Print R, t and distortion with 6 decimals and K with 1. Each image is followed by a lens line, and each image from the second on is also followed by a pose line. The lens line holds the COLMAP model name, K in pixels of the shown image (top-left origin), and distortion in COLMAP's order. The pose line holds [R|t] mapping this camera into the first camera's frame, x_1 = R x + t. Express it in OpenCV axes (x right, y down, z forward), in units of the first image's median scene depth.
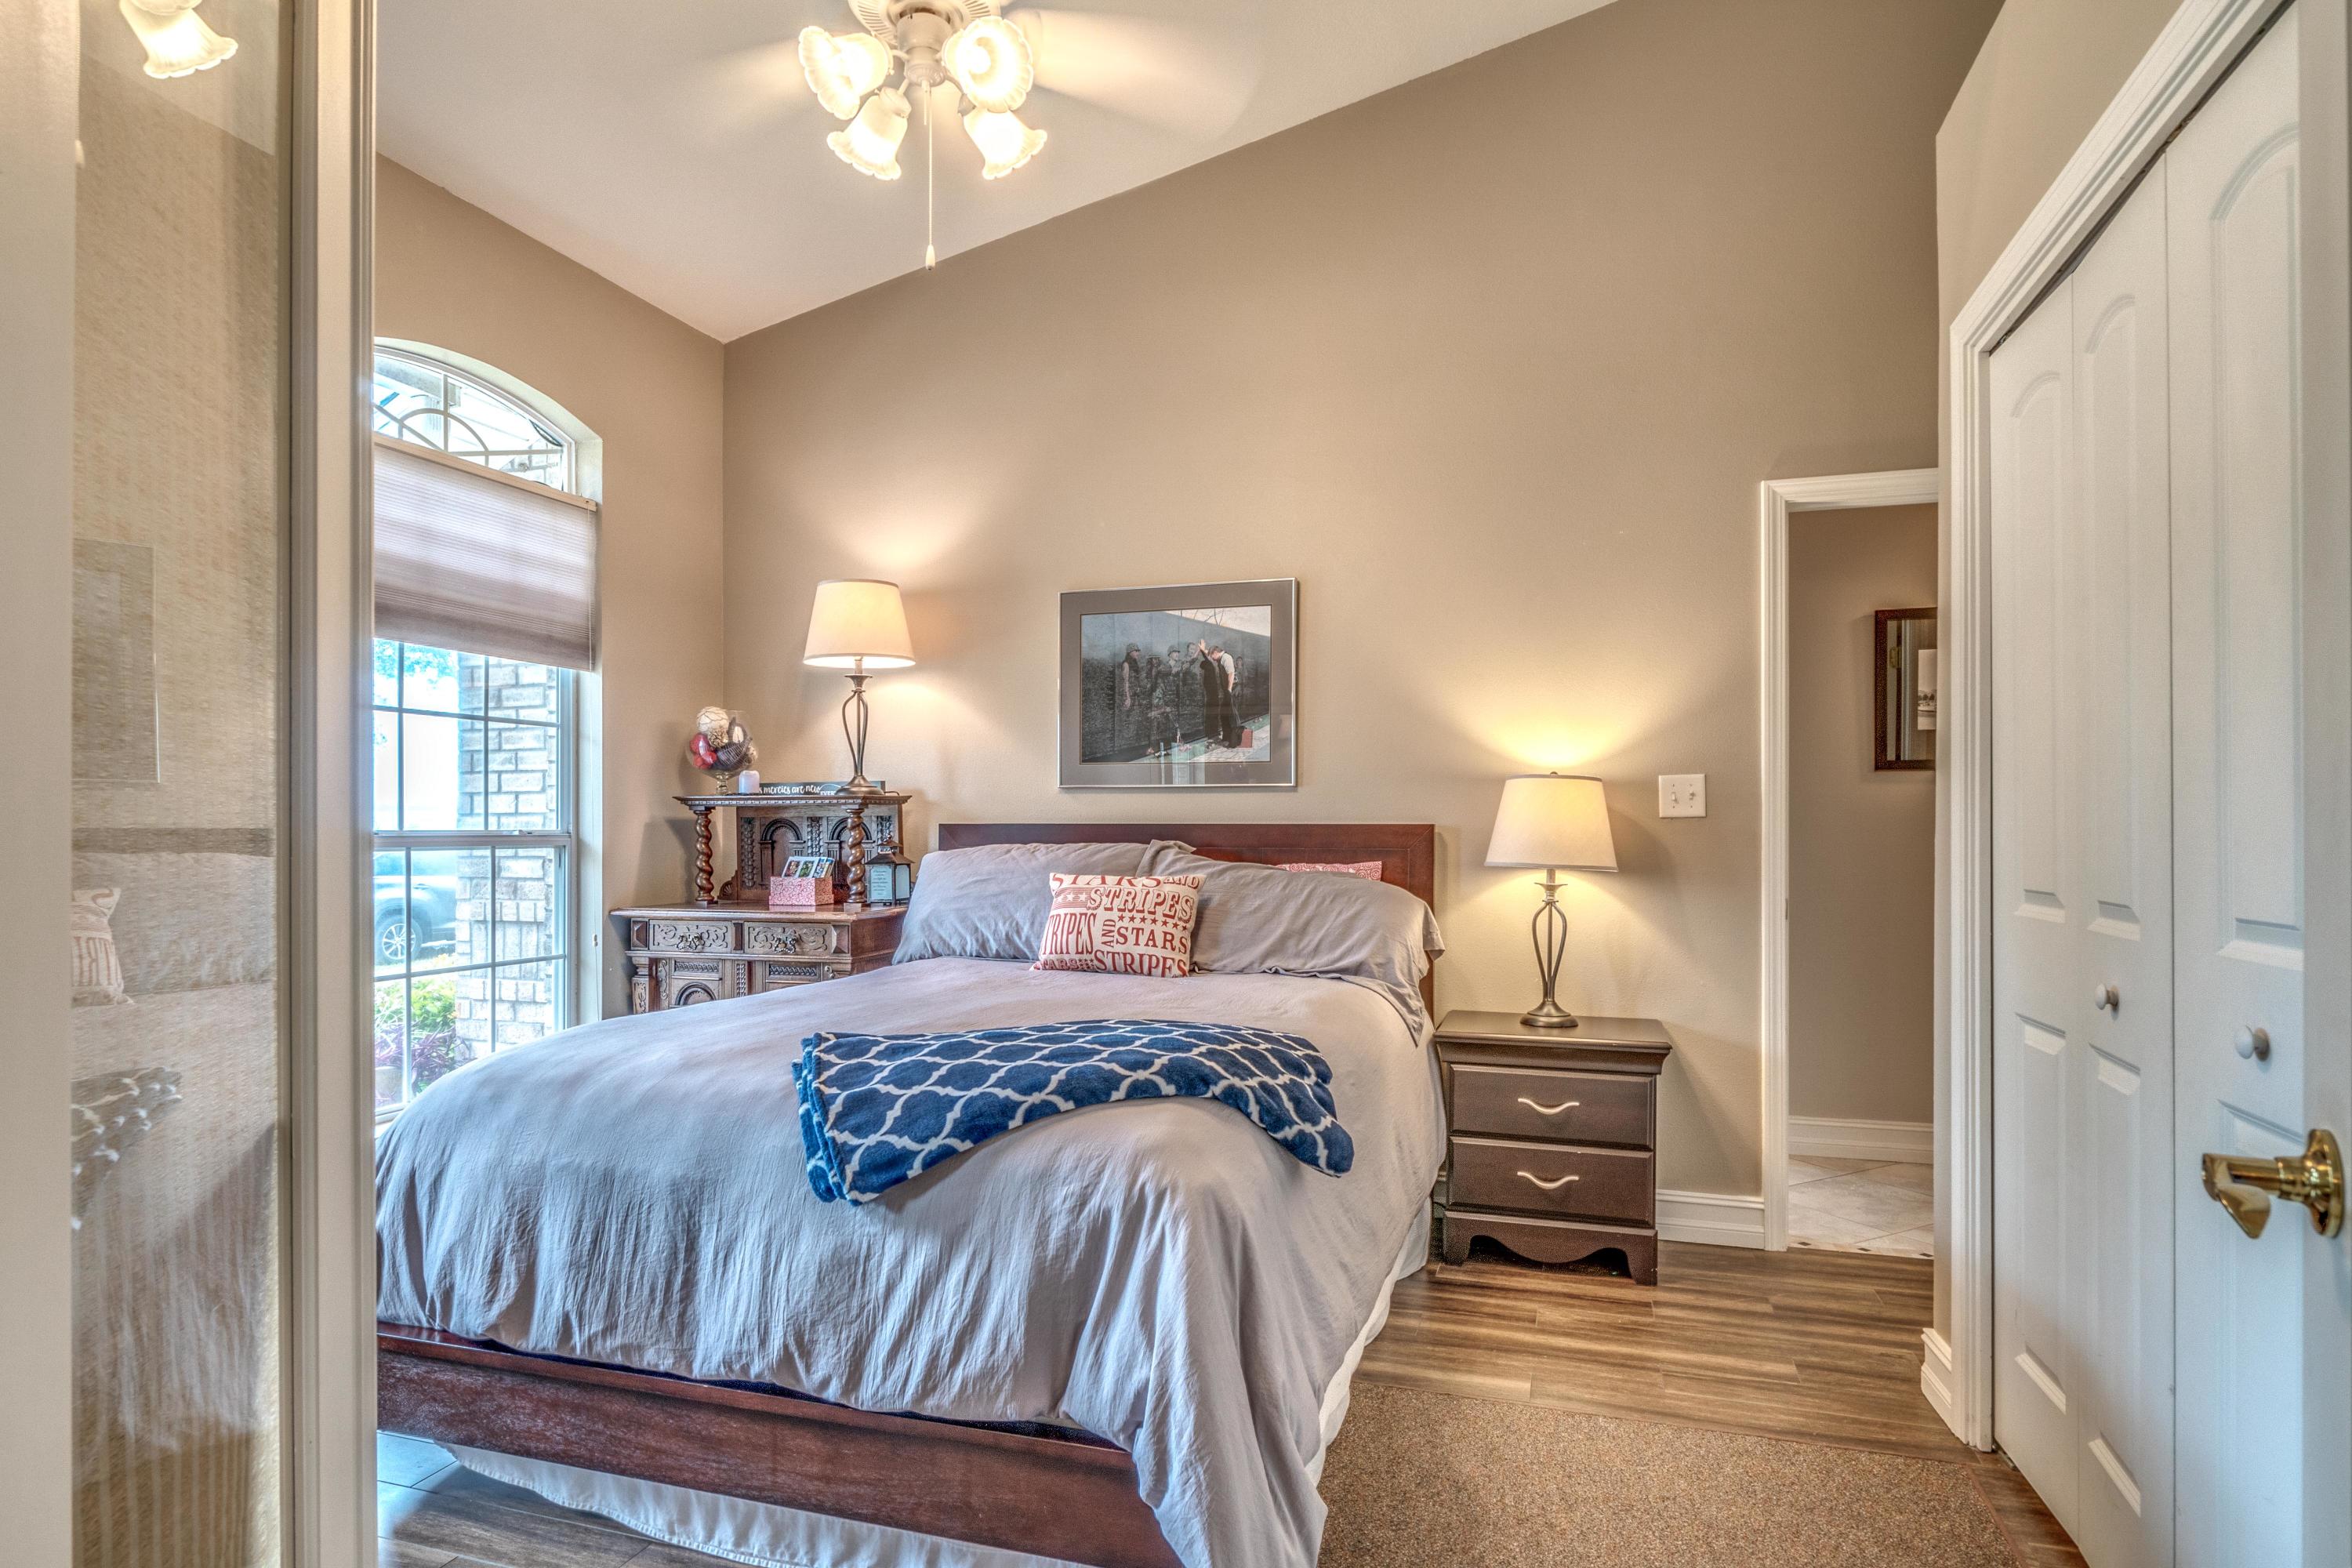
lens RADIAL K [[1270.6, 0, 1212.5], [0, 1270.6, 819.3], [0, 0, 1]] dist [-0.002158, -0.002079]
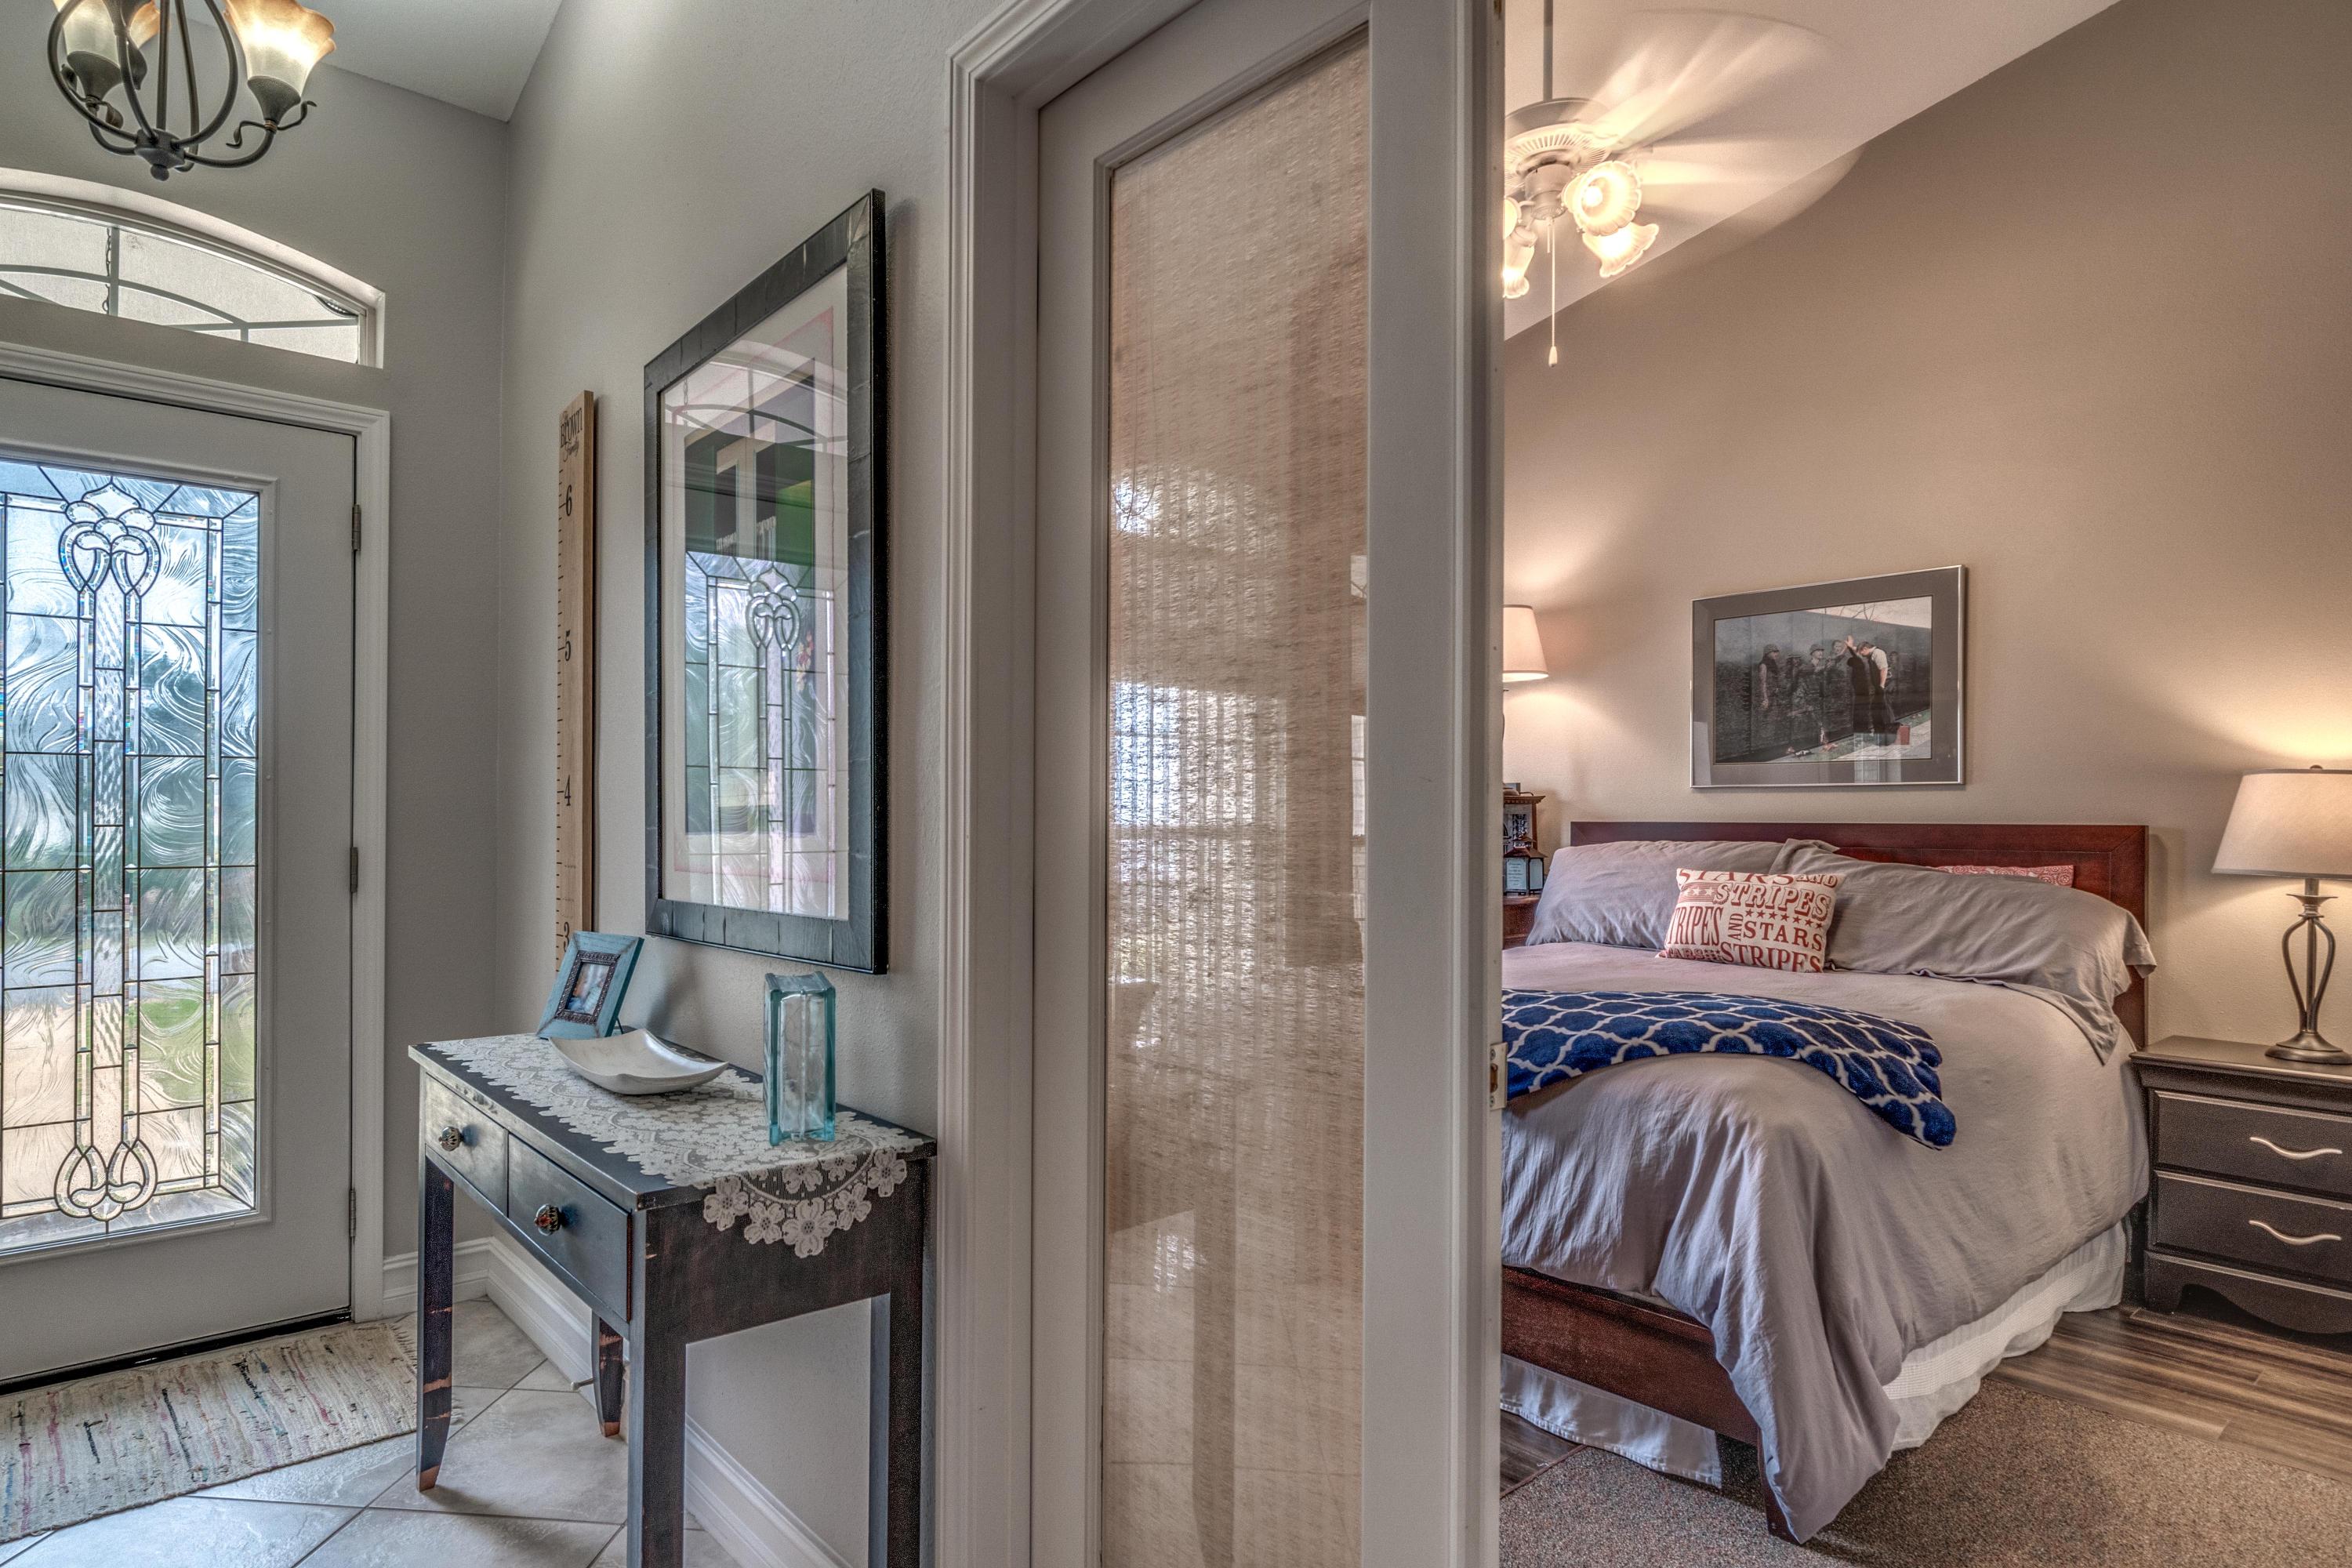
lens RADIAL K [[1309.3, 0, 1058.2], [0, 1309.3, 807.8], [0, 0, 1]] dist [-0.003599, -0.002072]
pose [[0.826693, -0.000324, -0.562653, 0.063720], [-0.002995, 0.999983, -0.004976, -0.001863], [0.562645, 0.005799, 0.826678, -0.211428]]
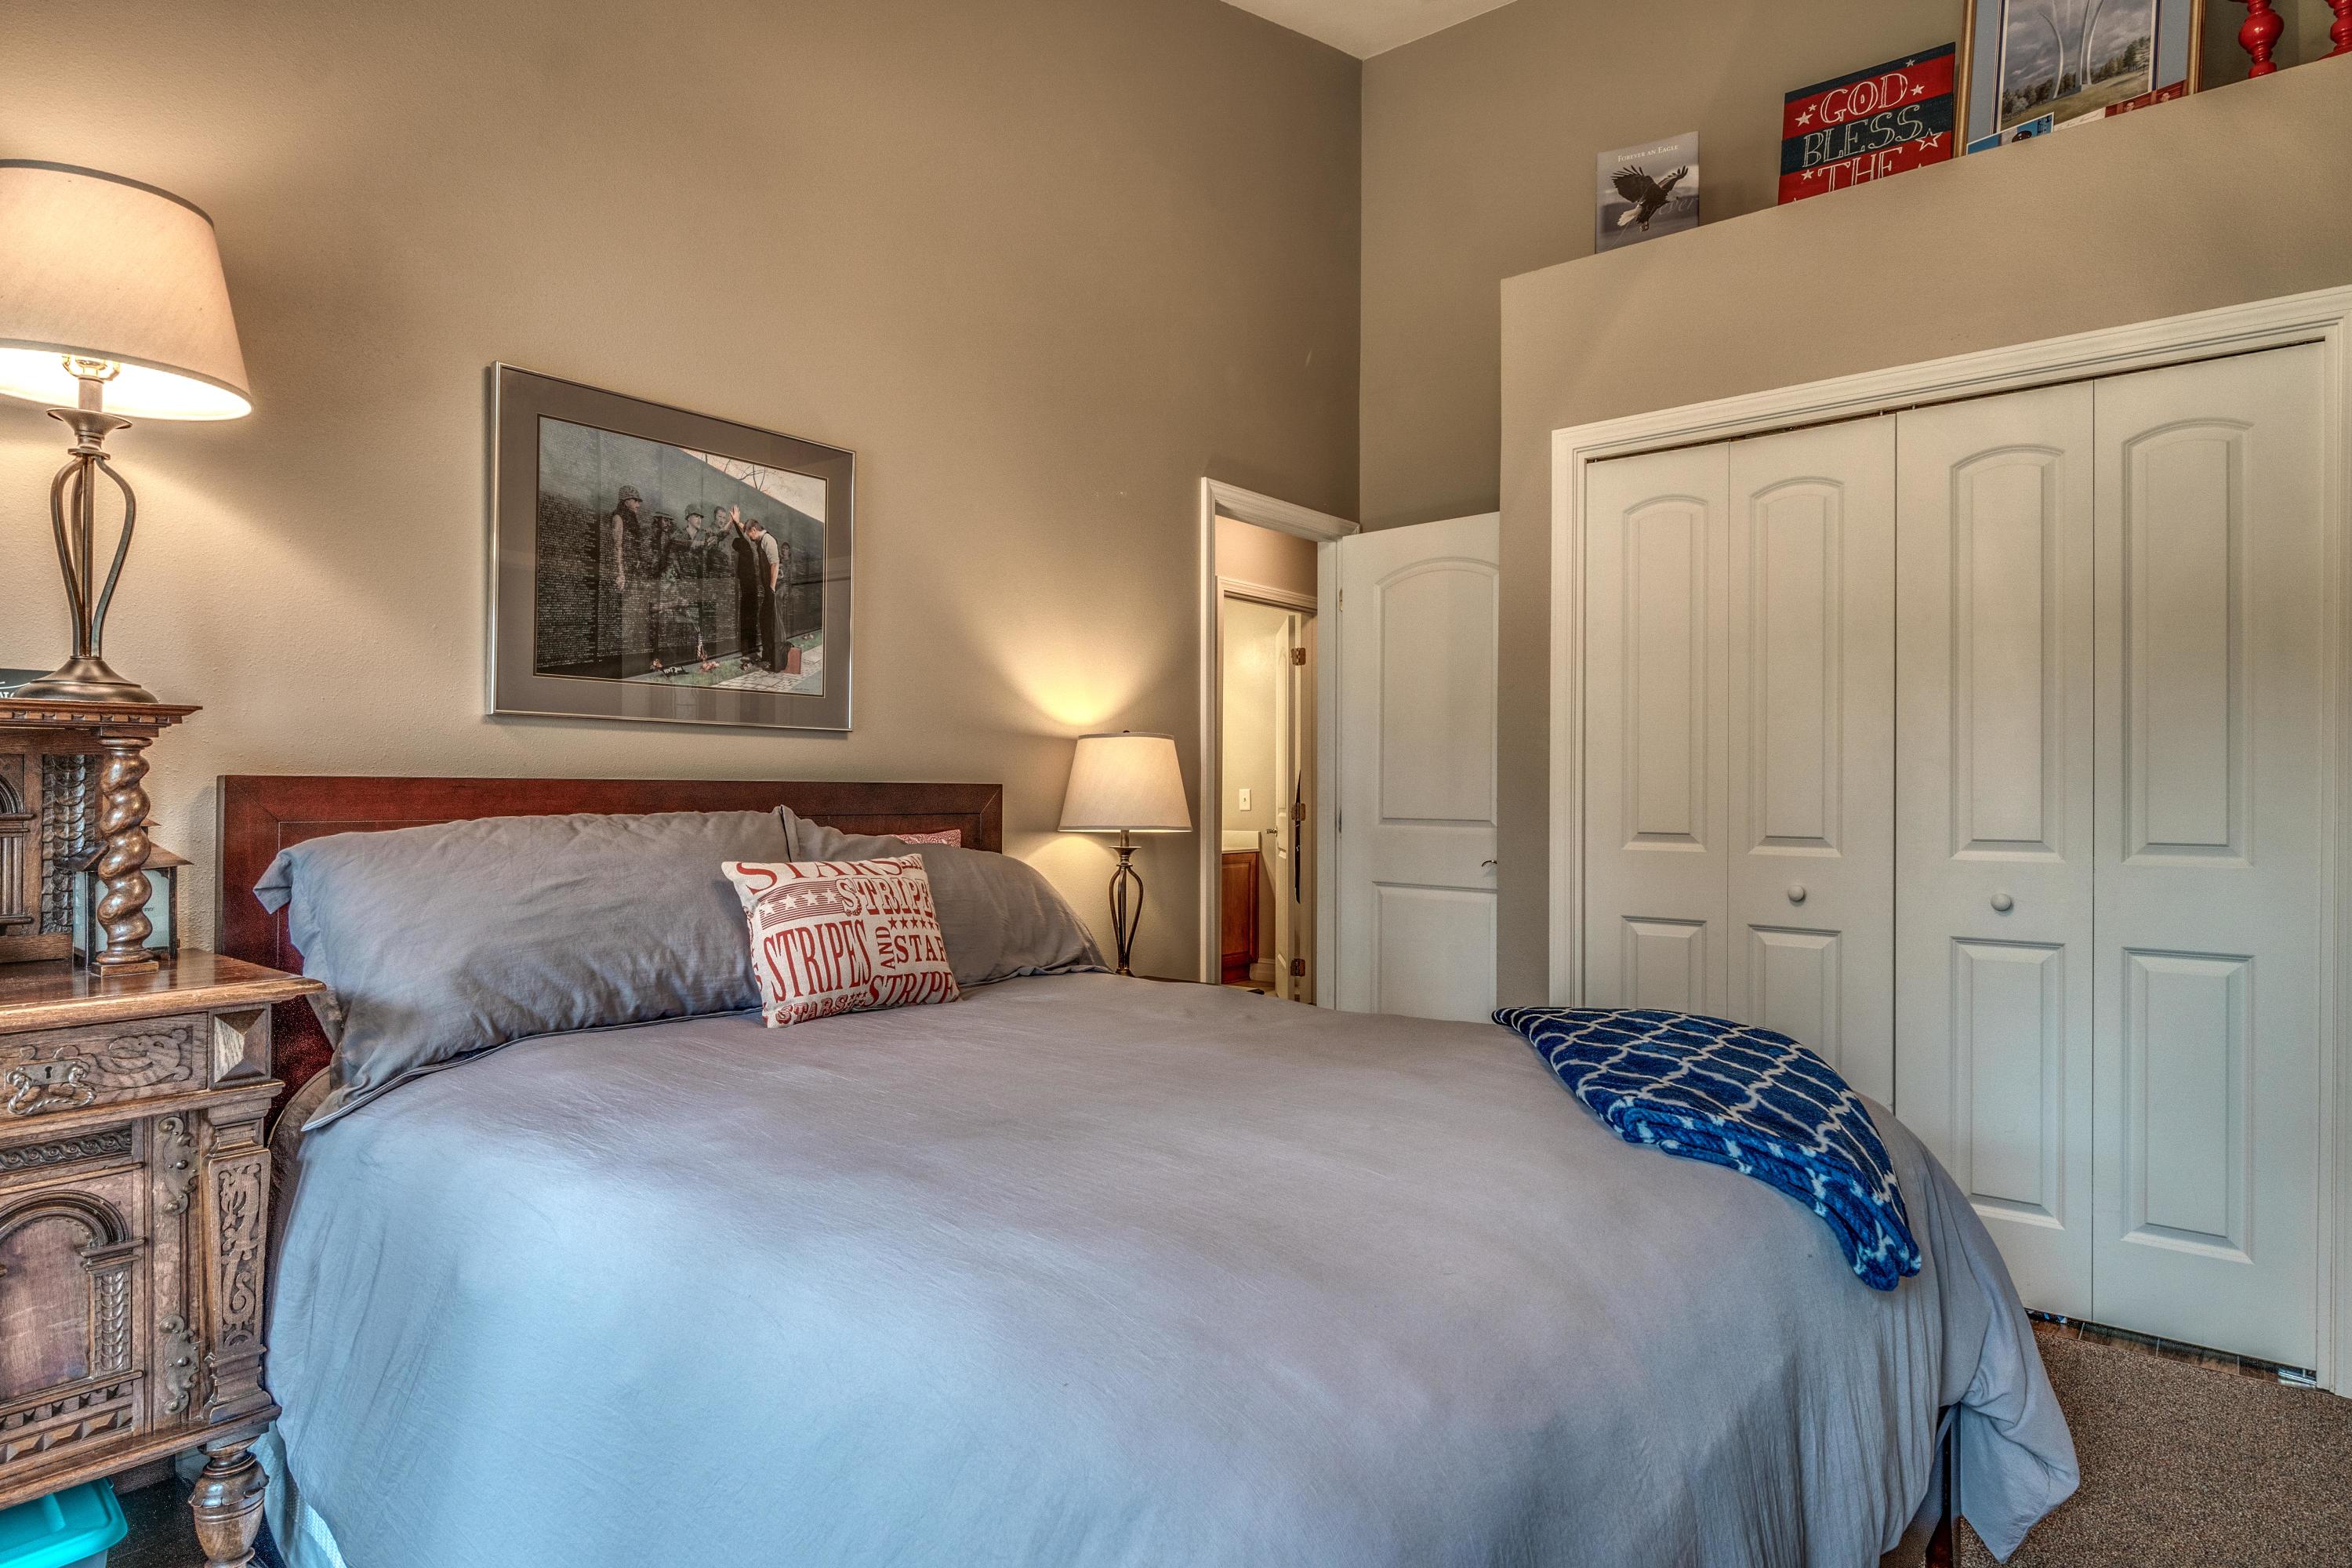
lens RADIAL K [[1287.4, 0, 1220.9], [0, 1287.4, 788.2], [0, 0, 1]] dist [-0.001632, -0.001889]
pose [[0.375496, 0.004695, 0.926812, -0.628220], [-0.008915, 0.999959, -0.001453, 0.006920], [-0.926781, -0.007717, 0.375523, 0.590175]]
